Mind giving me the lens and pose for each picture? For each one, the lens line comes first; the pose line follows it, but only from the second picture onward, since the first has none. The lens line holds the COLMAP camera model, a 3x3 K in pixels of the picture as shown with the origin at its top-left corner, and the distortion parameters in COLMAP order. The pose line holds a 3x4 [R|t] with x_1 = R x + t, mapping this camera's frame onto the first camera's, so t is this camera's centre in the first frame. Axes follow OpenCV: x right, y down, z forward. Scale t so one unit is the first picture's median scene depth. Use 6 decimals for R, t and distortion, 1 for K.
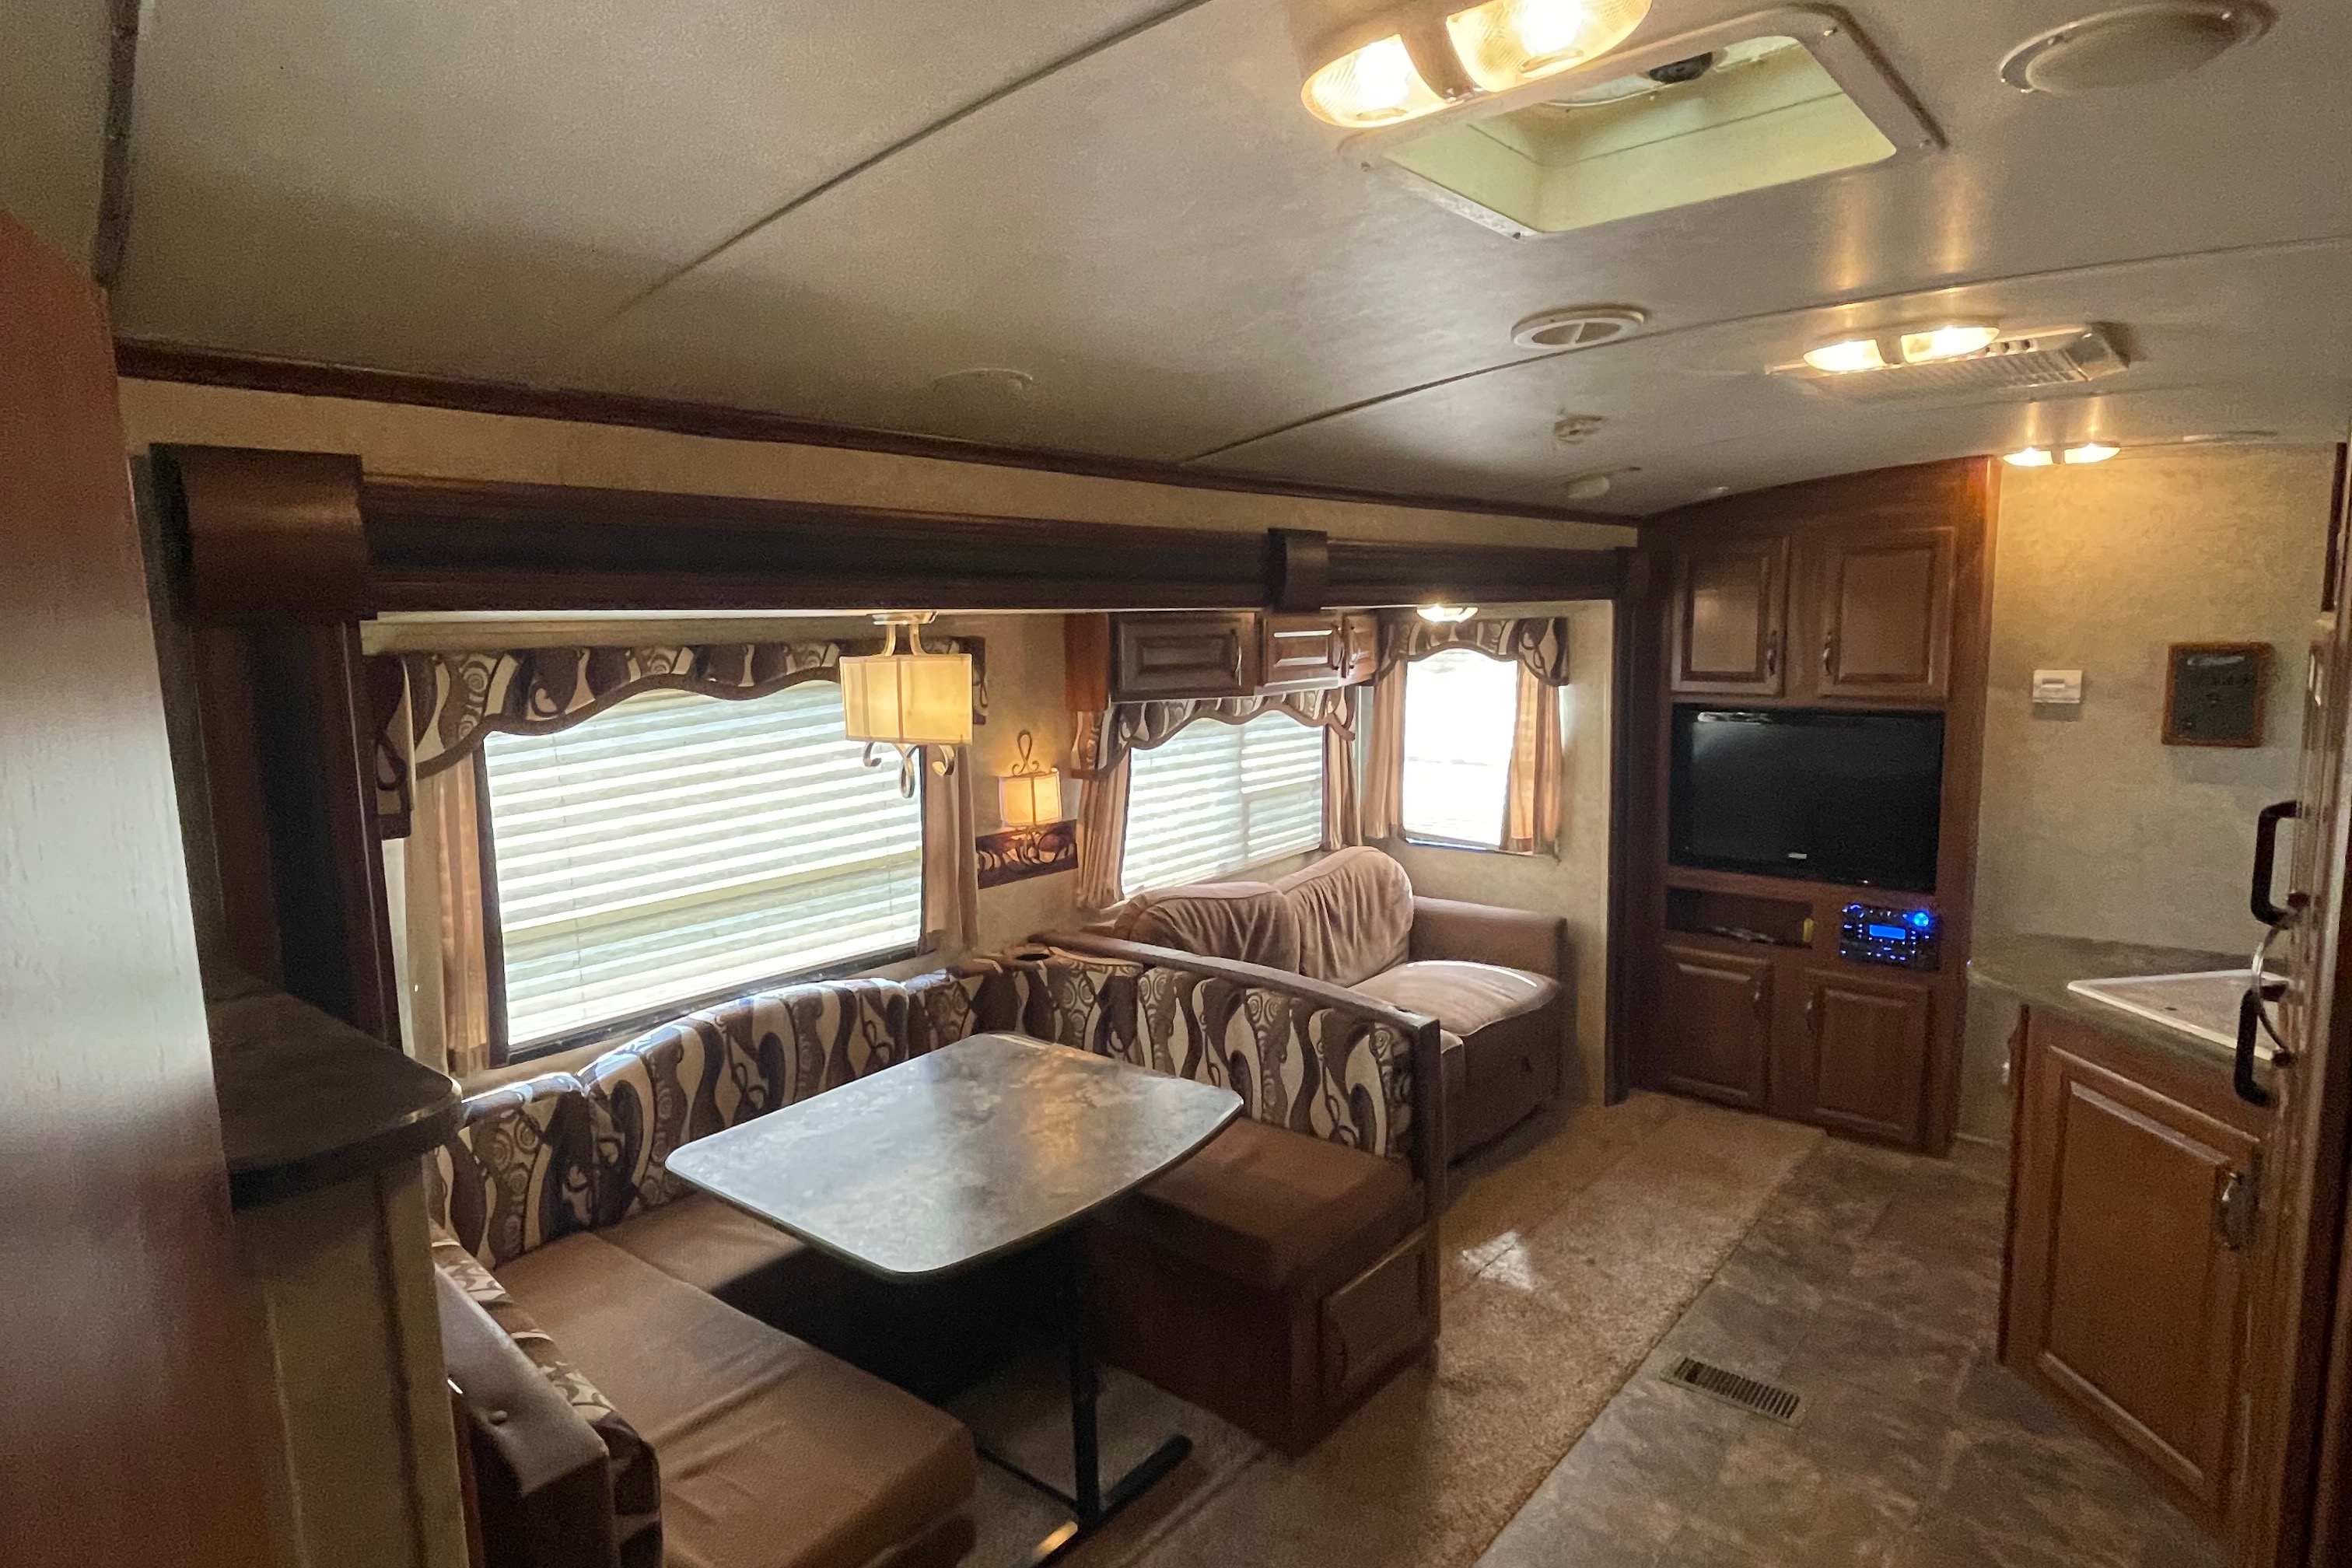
lens RADIAL K [[1283.1, 0, 1176.0], [0, 1283.1, 784.0], [0, 0, 1]] dist [0.040680, 0.000071]
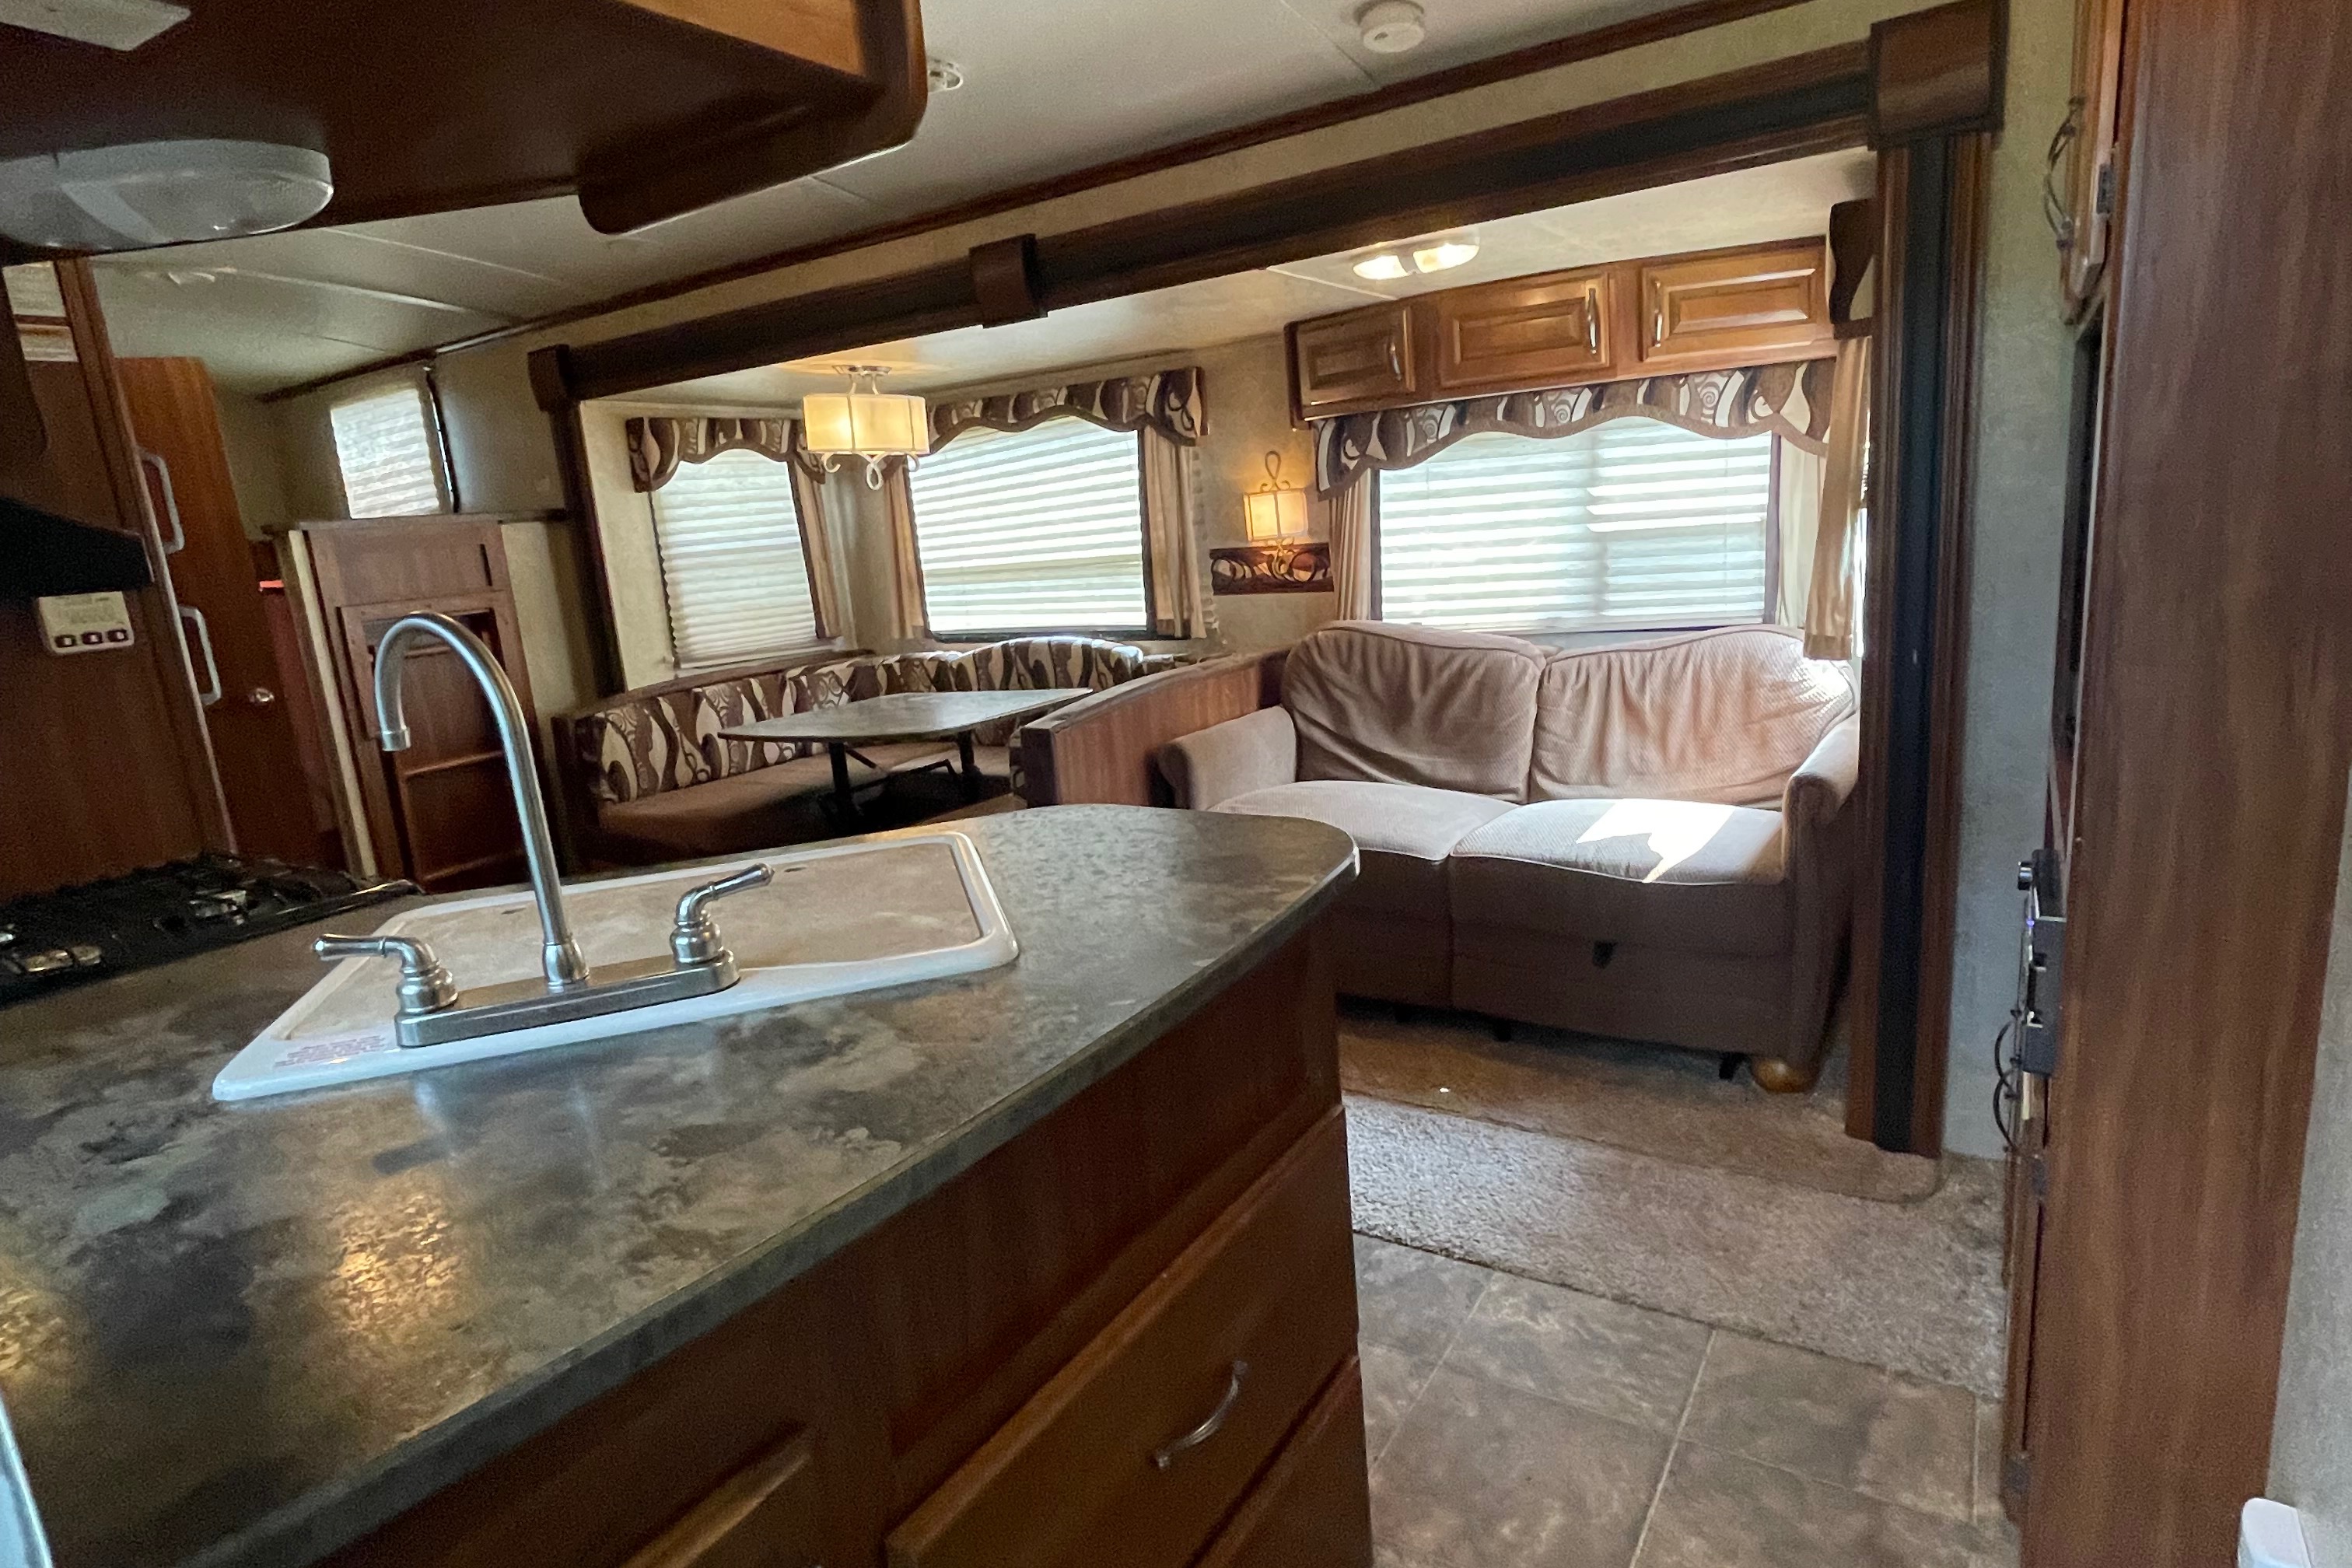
lens RADIAL K [[1283.1, 0, 1176.0], [0, 1283.1, 784.0], [0, 0, 1]] dist [0.040680, 0.000071]
pose [[0.136377, 0.216880, -0.966625, 0.969389], [-0.052412, 0.975955, 0.211578, 0.006072], [0.989270, 0.021808, 0.144465, 0.766852]]
